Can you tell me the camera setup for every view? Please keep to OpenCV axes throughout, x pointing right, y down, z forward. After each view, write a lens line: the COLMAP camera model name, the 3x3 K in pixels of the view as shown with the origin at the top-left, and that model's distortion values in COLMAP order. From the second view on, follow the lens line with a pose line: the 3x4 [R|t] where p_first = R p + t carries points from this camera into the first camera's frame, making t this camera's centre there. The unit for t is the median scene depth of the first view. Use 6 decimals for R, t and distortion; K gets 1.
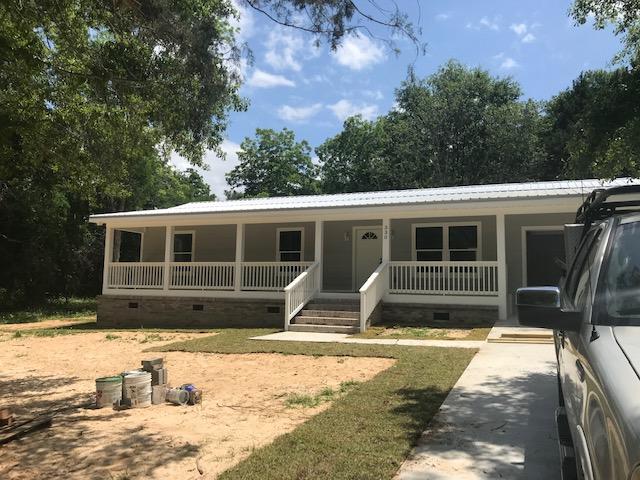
lens RADIAL K [[526.3, 0, 320.0], [0, 526.3, 240.0], [0, 0, 1]] dist [0.045349, 0.000872]
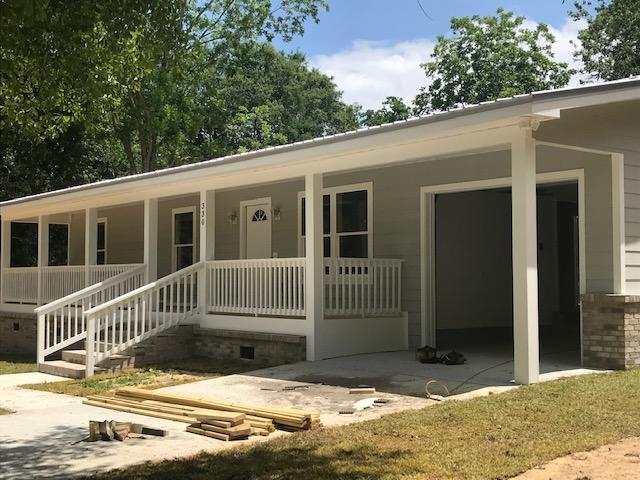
lens RADIAL K [[926.1, 0, 320.0], [0, 926.1, 240.0], [0, 0, 1]] dist [-0.015126, -0.029823]
pose [[0.899730, -0.042862, -0.434336, 0.659820], [0.056829, 0.998199, 0.019216, 0.003674], [0.432731, -0.041972, 0.900546, 0.095849]]
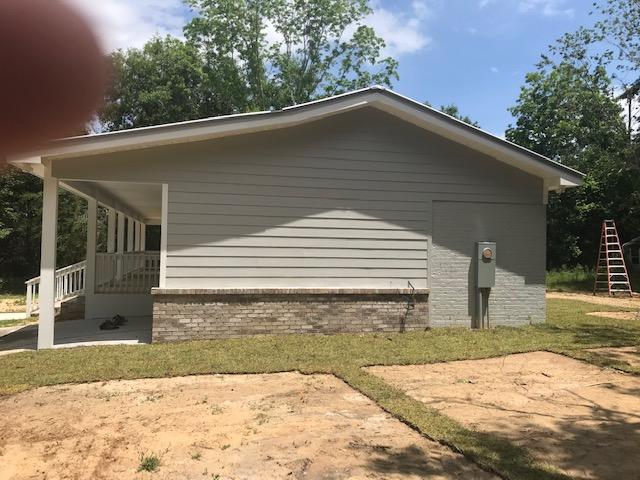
lens RADIAL K [[526.3, 0, 320.0], [0, 526.3, 240.0], [0, 0, 1]] dist [0.045349, 0.000872]
pose [[0.624782, -0.018636, -0.780576, 1.216559], [0.063237, 0.997639, 0.026798, 0.021817], [0.778234, -0.066104, 0.624486, 0.767119]]
